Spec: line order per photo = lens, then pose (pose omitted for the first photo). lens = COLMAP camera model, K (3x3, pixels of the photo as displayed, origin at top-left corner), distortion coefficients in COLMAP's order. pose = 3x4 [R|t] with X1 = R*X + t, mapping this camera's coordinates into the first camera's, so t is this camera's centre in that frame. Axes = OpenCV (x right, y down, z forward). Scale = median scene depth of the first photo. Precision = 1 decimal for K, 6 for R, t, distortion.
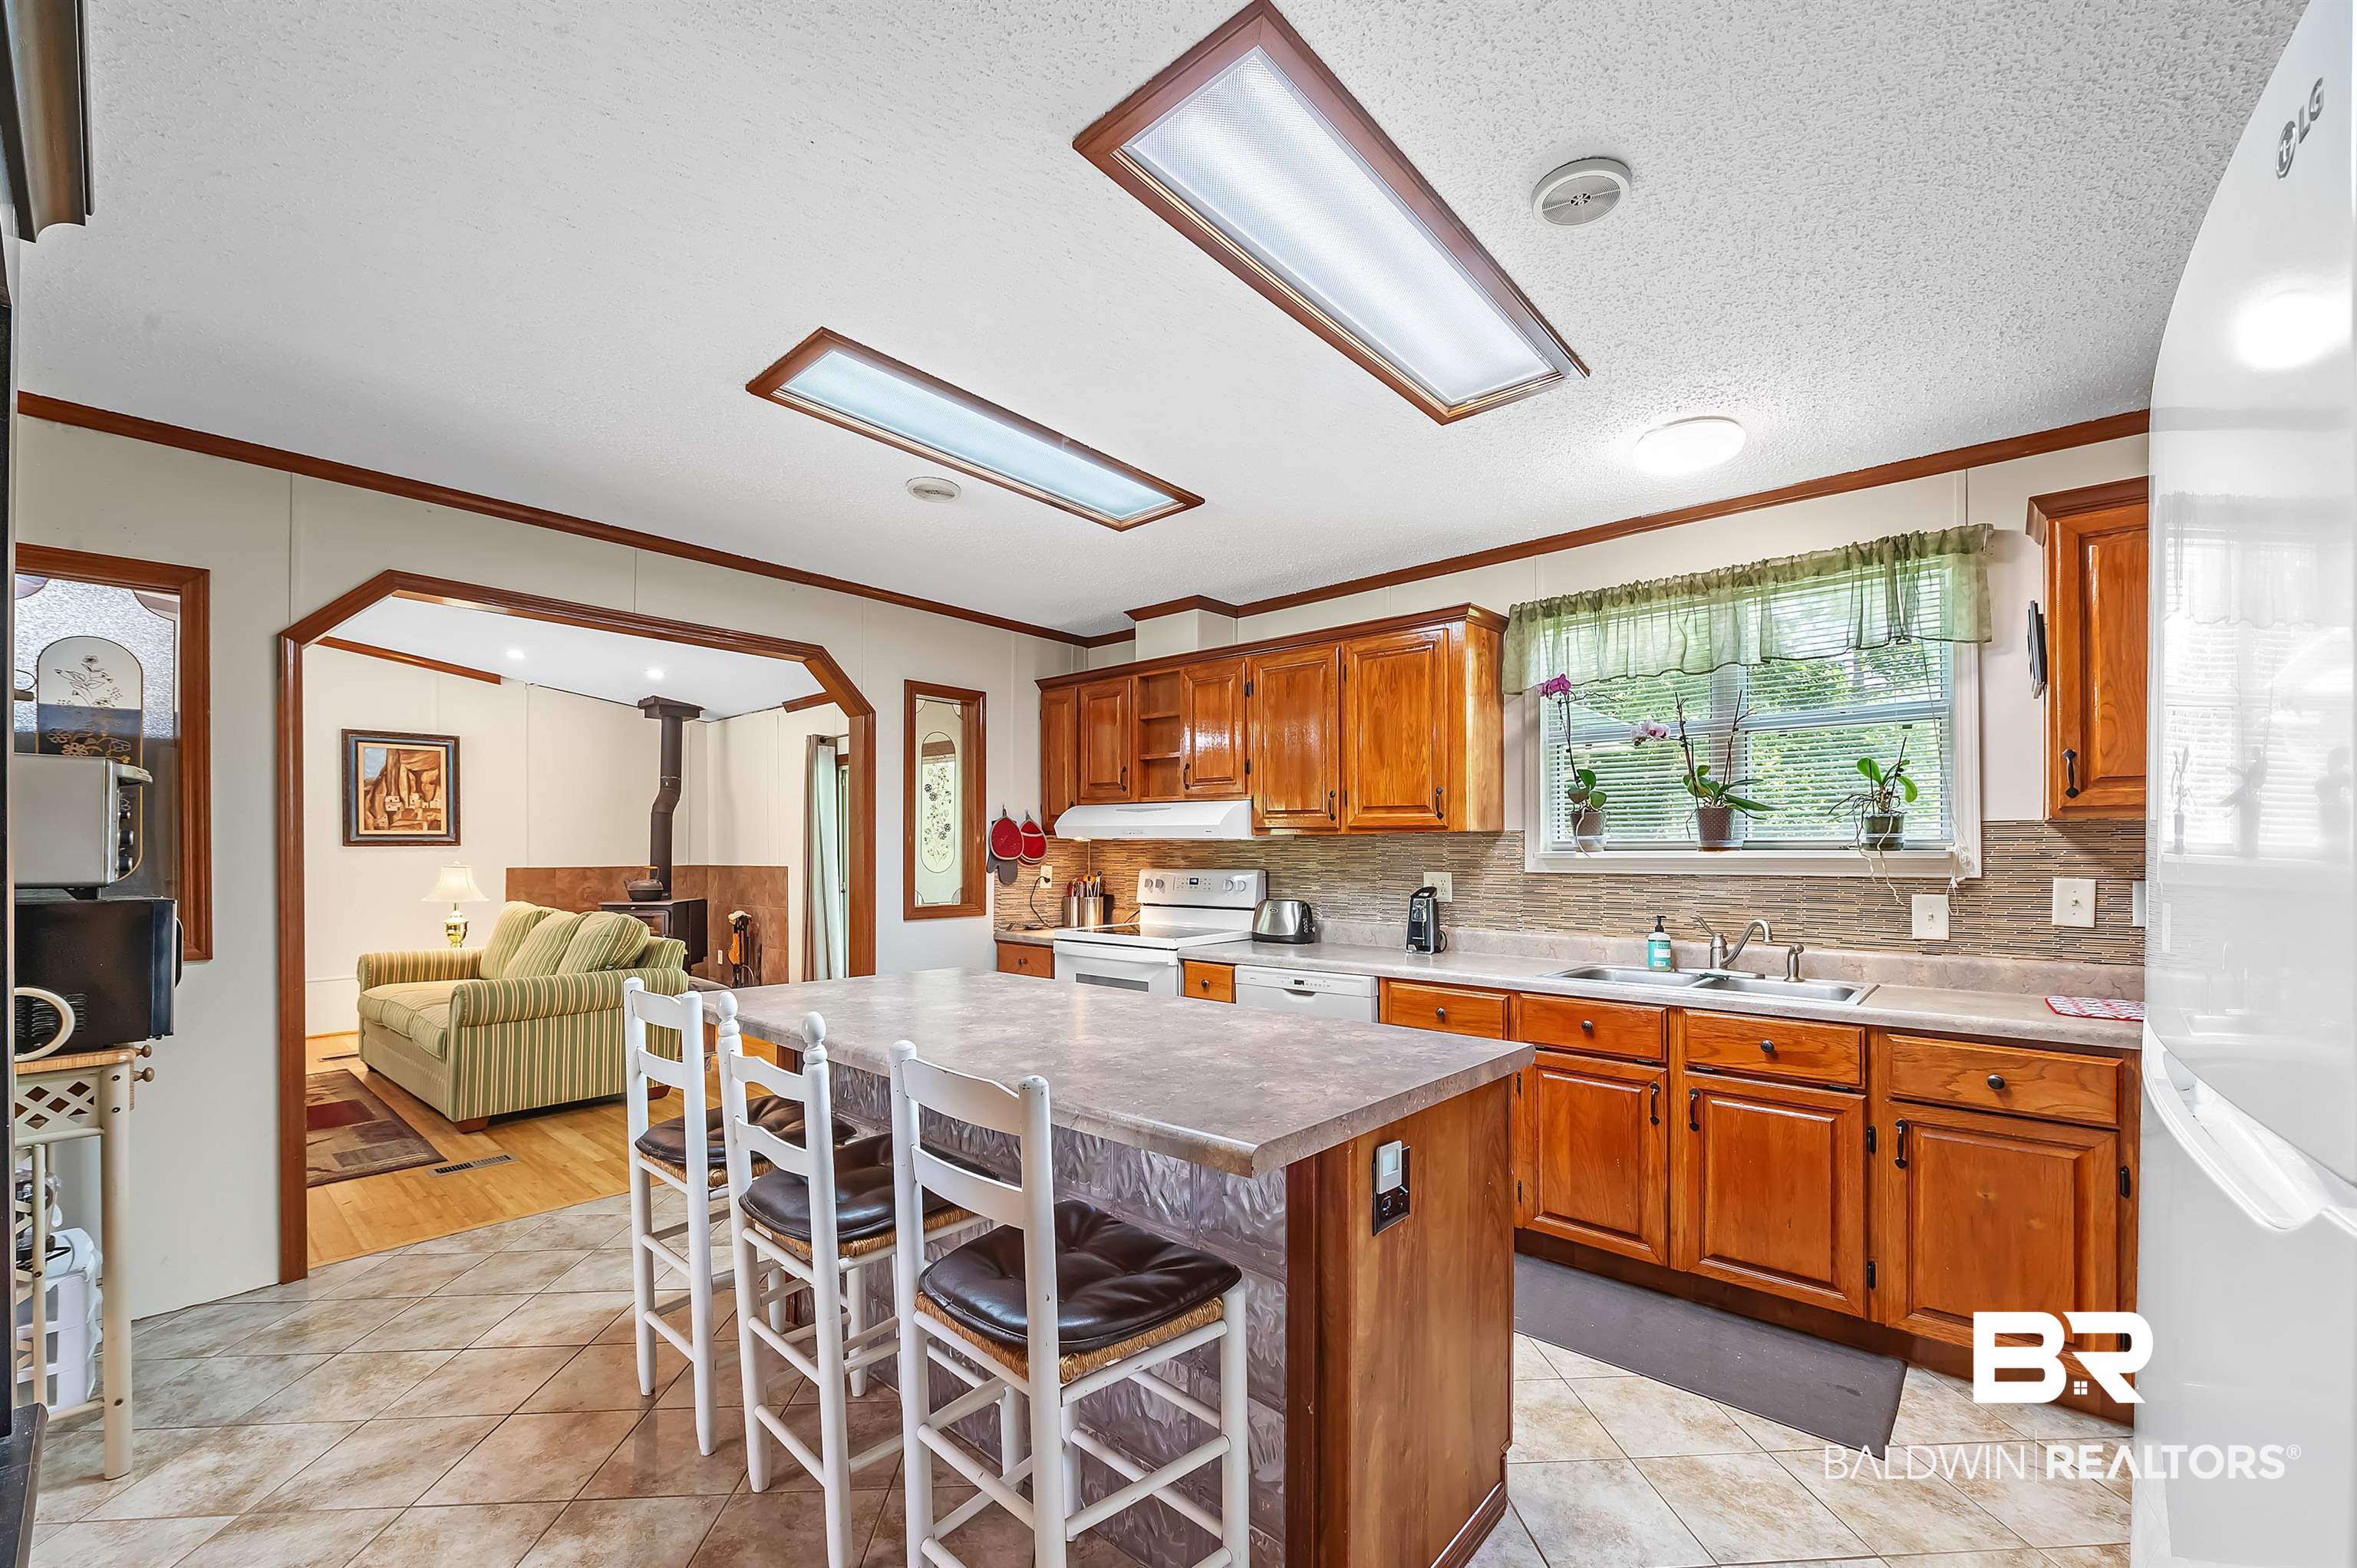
lens RADIAL K [[941.8, 0, 1181.5], [0, 941.8, 850.3], [0, 0, 1]] dist [-0.022071, -0.000096]
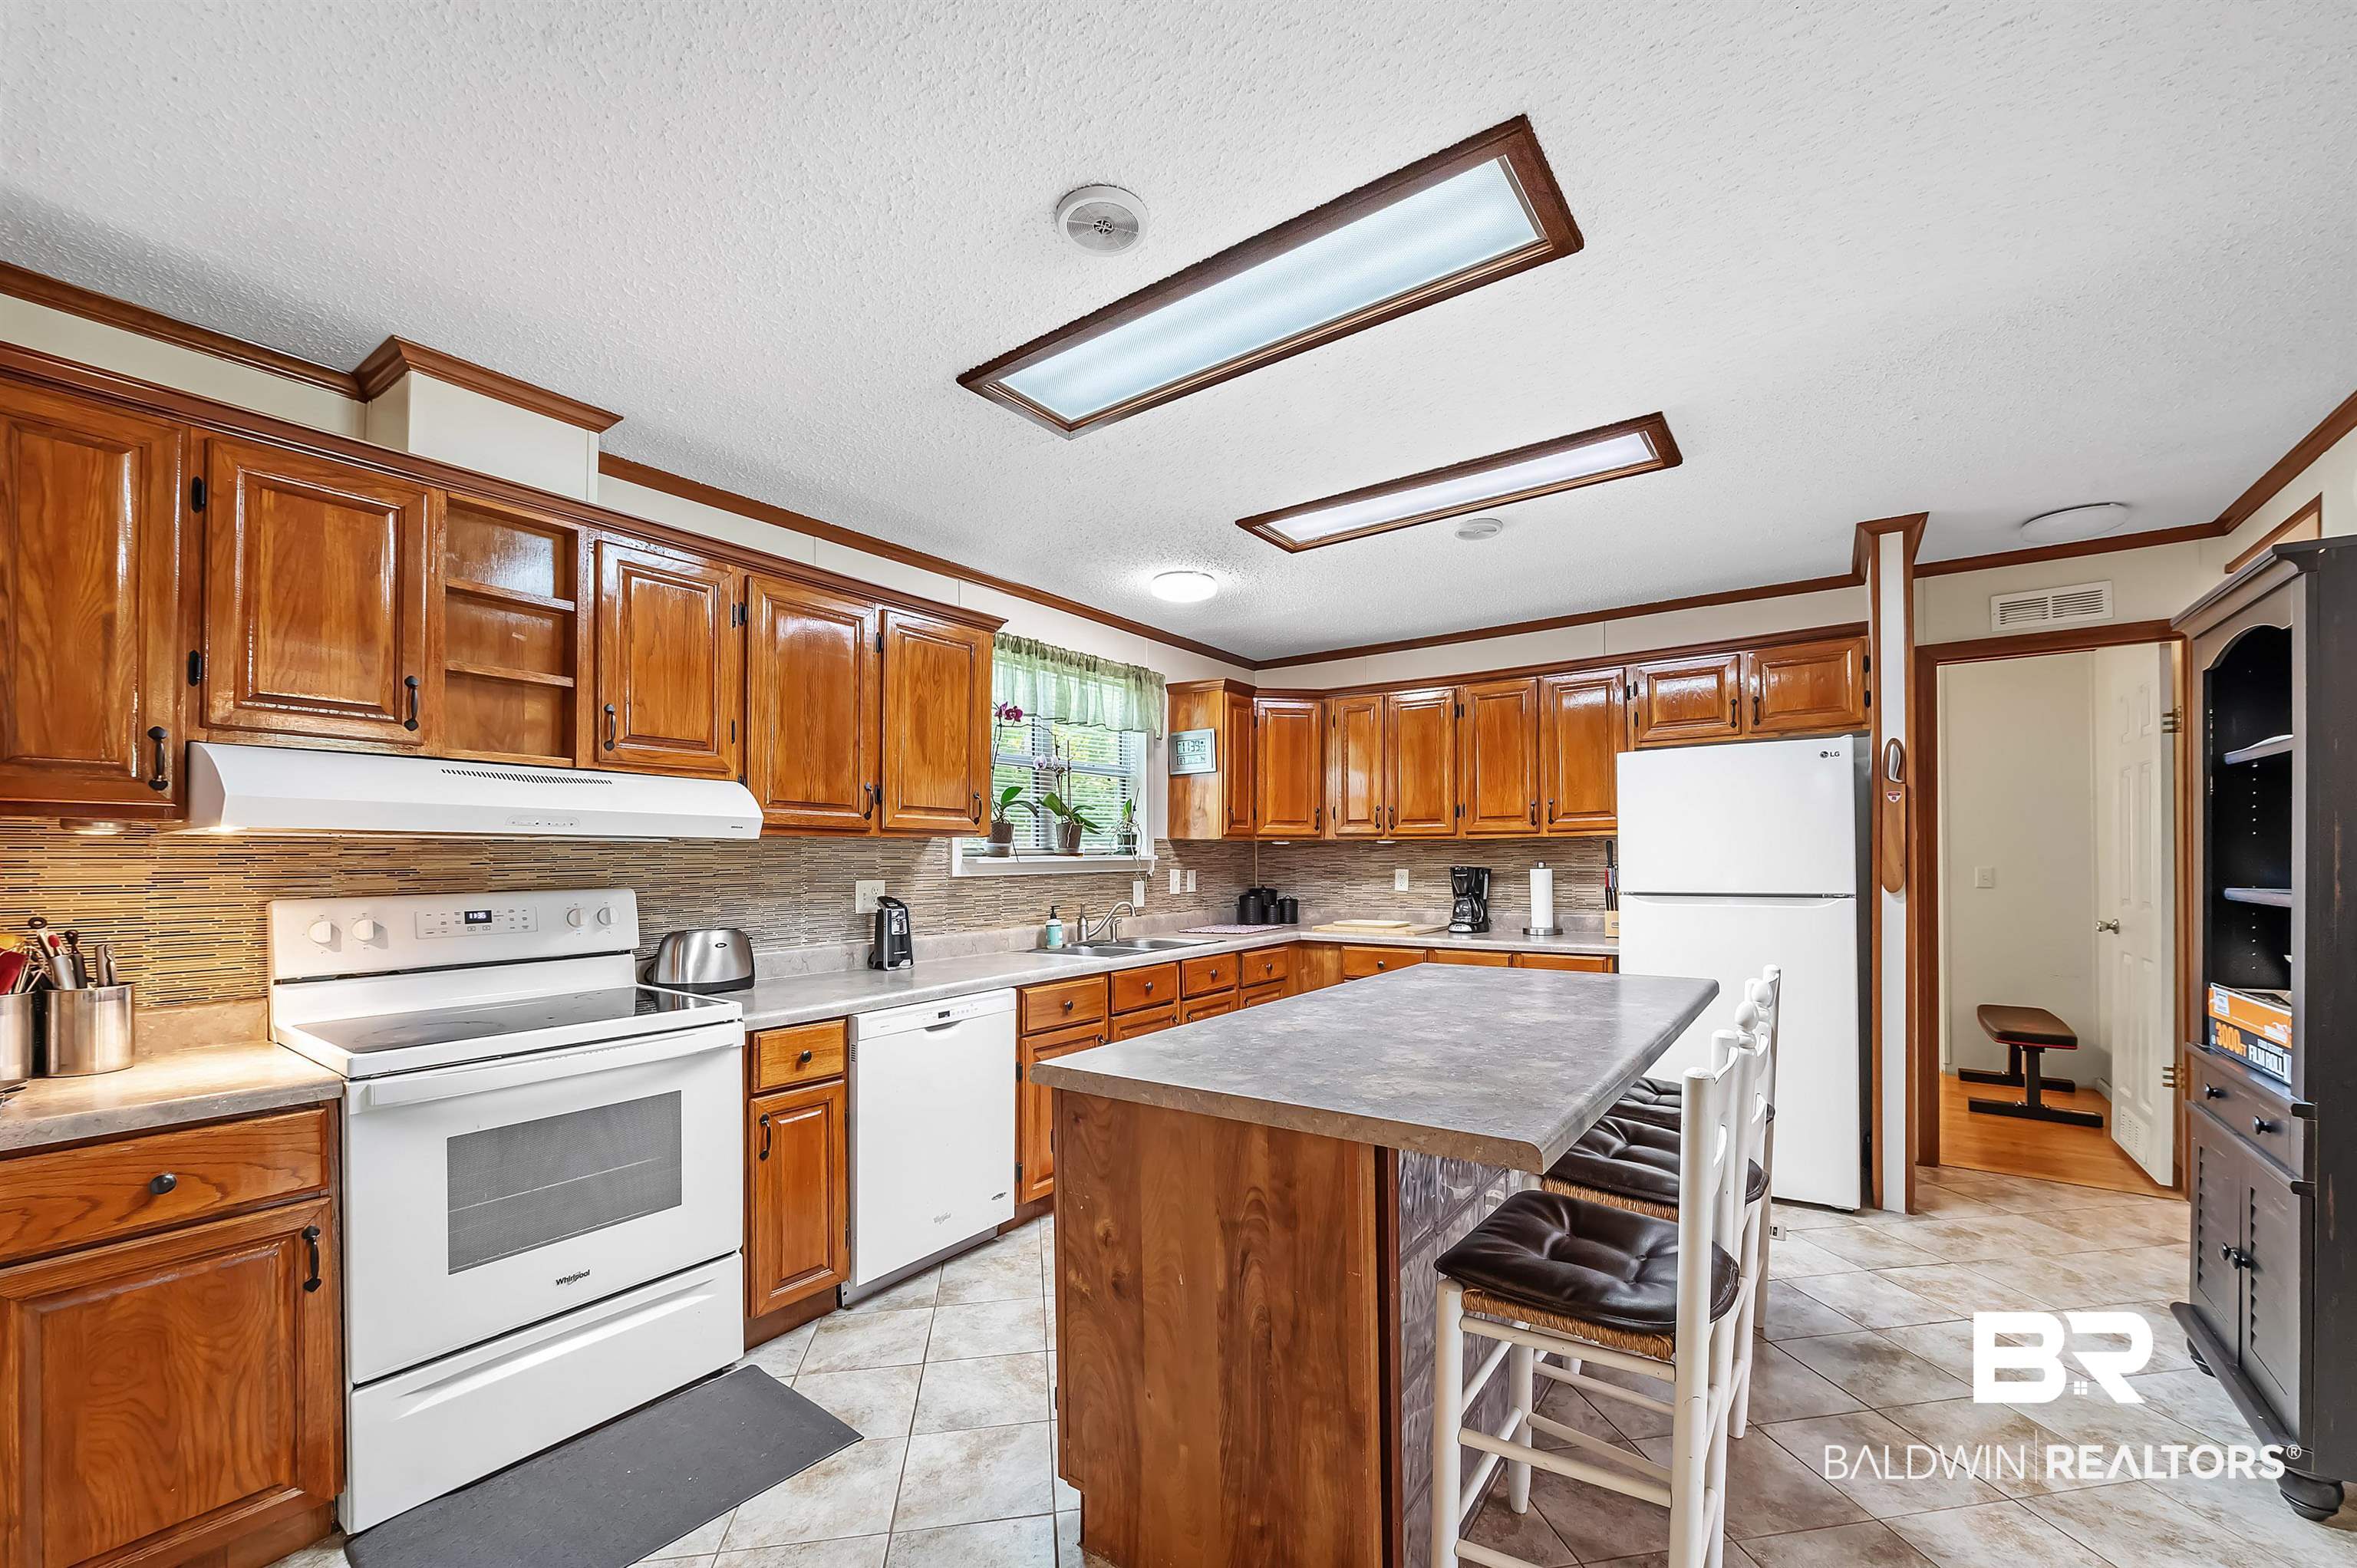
lens RADIAL K [[911.6, 0, 1175.4], [0, 911.6, 861.1], [0, 0, 1]] dist [-0.002203, 0.000033]
pose [[-0.094117, -0.007527, 0.995533, -0.649504], [0.002213, 0.999967, 0.007770, -0.001416], [-0.995559, 0.002934, -0.094097, 0.816416]]
